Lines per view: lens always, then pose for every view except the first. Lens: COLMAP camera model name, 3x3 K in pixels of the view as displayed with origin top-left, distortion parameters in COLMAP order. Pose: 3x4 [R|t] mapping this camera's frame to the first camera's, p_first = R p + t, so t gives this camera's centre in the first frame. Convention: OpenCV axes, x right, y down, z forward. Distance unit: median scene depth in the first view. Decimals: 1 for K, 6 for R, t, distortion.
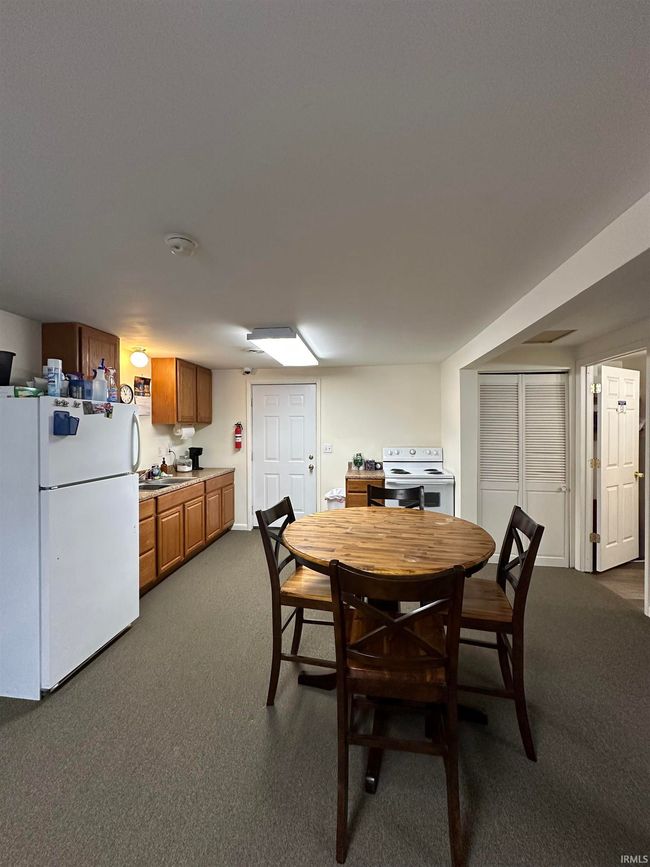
lens RADIAL K [[345.1, 0, 325.7], [0, 345.1, 431.8], [0, 0, 1]] dist [0.001428, 0.000305]
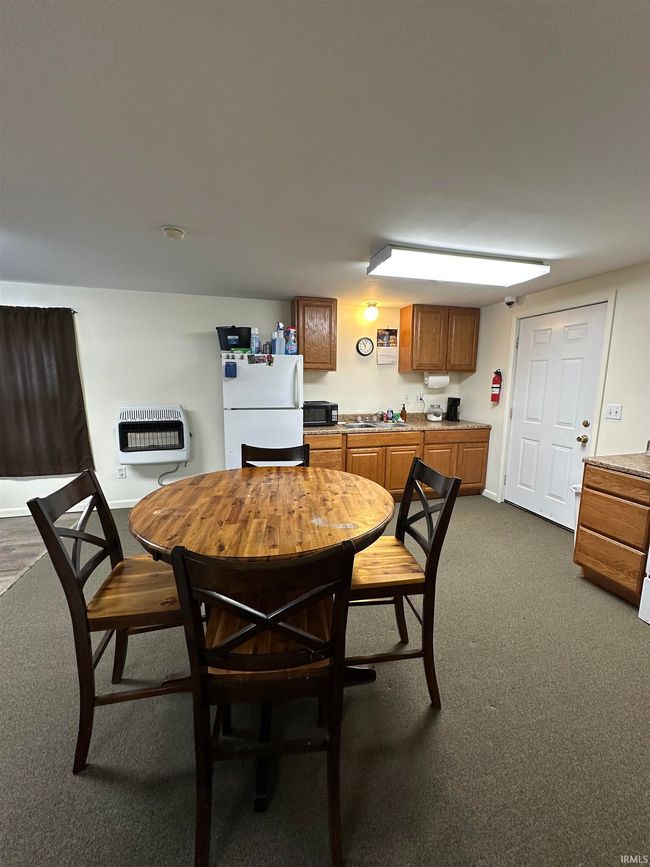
lens RADIAL K [[345.1, 0, 325.6], [0, 345.1, 432.2], [0, 0, 1]] dist [0.001428, 0.000305]
pose [[0.376119, 0.148423, -0.914607, 0.426166], [-0.022048, 0.988241, 0.151305, 0.004570], [0.926309, -0.036744, 0.374968, 0.373927]]
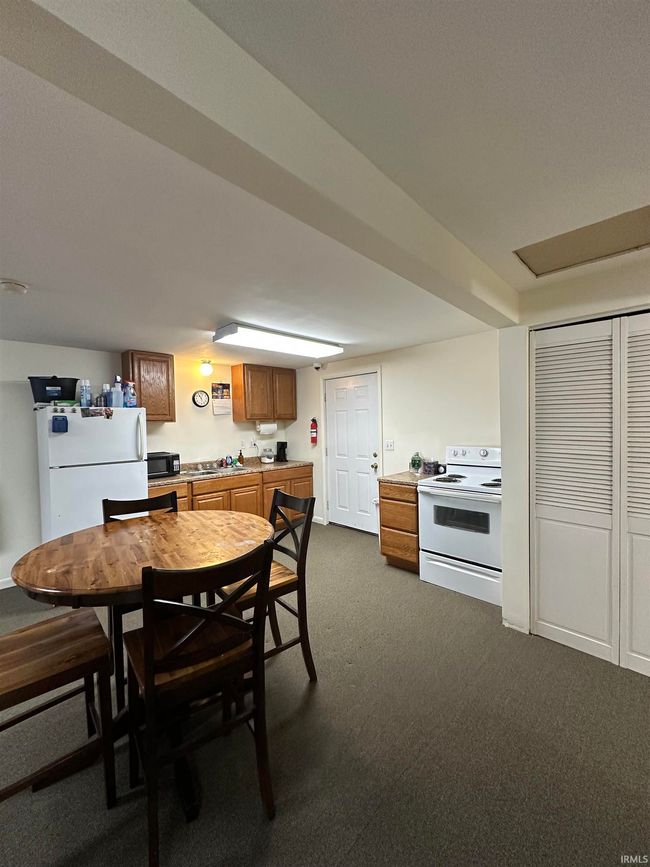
lens RADIAL K [[345.1, 0, 325.7], [0, 345.1, 432.1], [0, 0, 1]] dist [0.001428, 0.000305]
pose [[0.788252, 0.000145, -0.615353, 0.481421], [0.011347, 0.999827, 0.014770, 0.000055], [0.615248, -0.018624, 0.788113, 0.253668]]
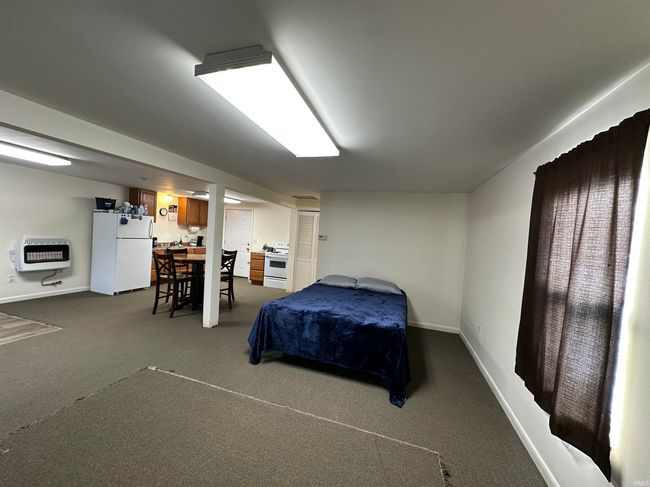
lens RADIAL K [[258.8, 0, 324.4], [0, 258.8, 244.9], [0, 0, 1]] dist [0.001428, 0.000305]
pose [[0.980369, 0.076282, -0.181817, 0.852778], [-0.072923, 0.997022, 0.025096, 0.001984], [0.183190, -0.011345, 0.983012, -0.604668]]
